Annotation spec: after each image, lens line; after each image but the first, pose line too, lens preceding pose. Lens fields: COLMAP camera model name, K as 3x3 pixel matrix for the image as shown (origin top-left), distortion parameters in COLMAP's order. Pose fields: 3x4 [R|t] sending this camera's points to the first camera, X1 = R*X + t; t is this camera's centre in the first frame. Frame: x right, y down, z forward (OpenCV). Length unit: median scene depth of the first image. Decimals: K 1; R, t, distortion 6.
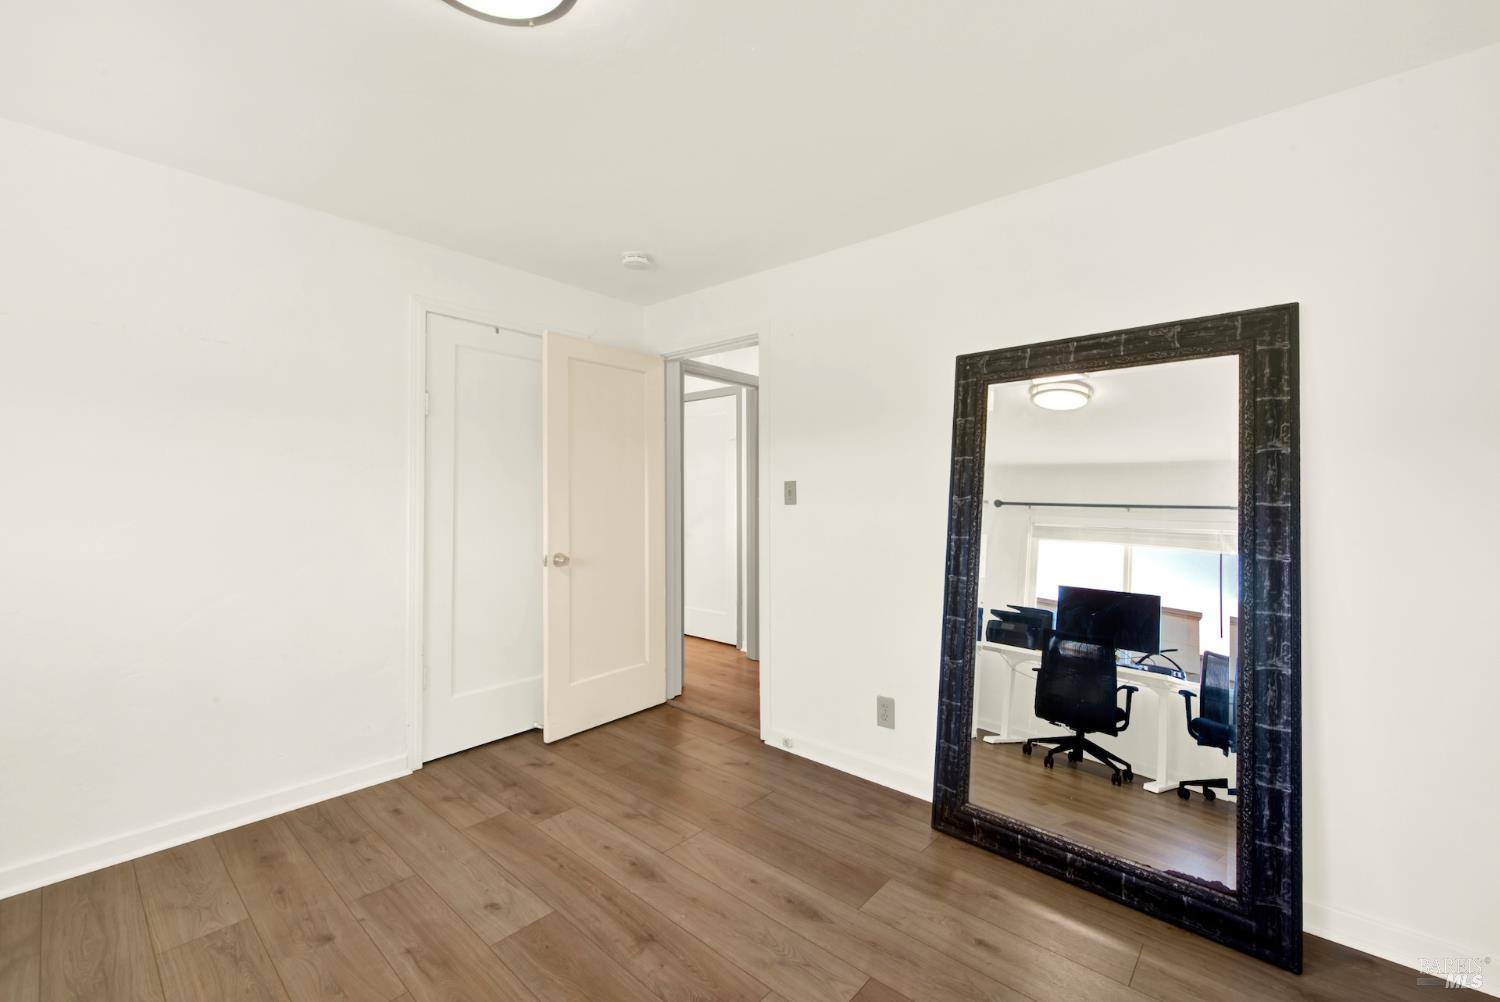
lens RADIAL K [[613.9, 0, 754.2], [0, 613.9, 494.0], [0, 0, 1]] dist [0.002984, -0.002559]
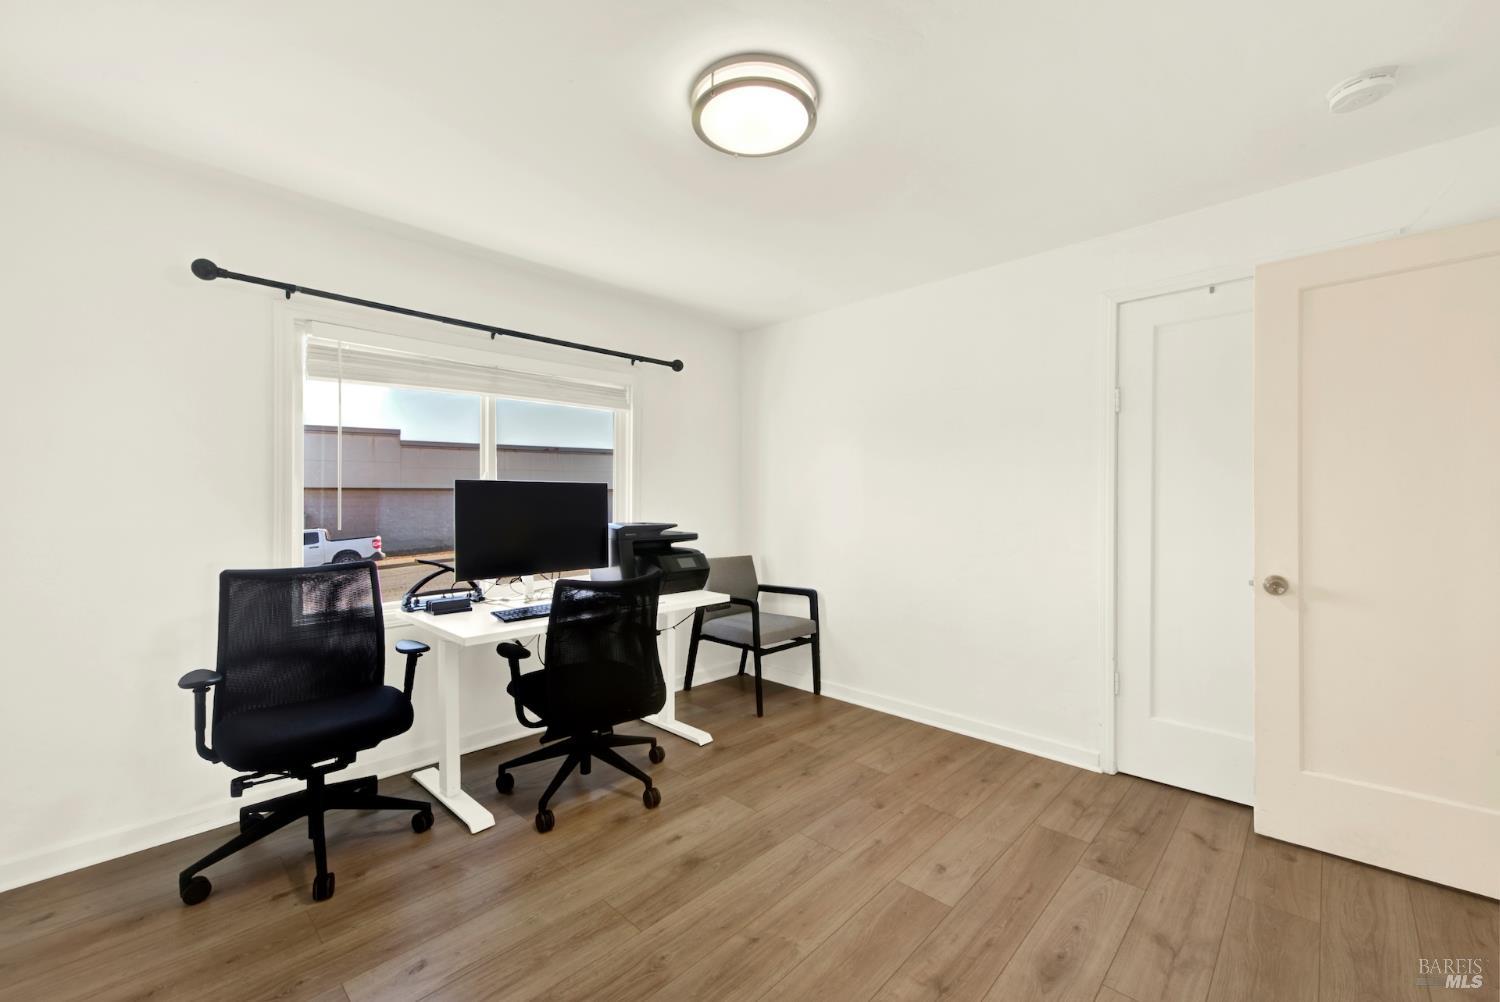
lens RADIAL K [[605.2, 0, 755.3], [0, 605.2, 510.7], [0, 0, 1]] dist [0.000428, 0.000014]
pose [[-0.037937, 0.018272, -0.999113, 0.508347], [0.006247, 0.999818, 0.018048, 0.005747], [0.999261, -0.005557, -0.038045, 0.547858]]
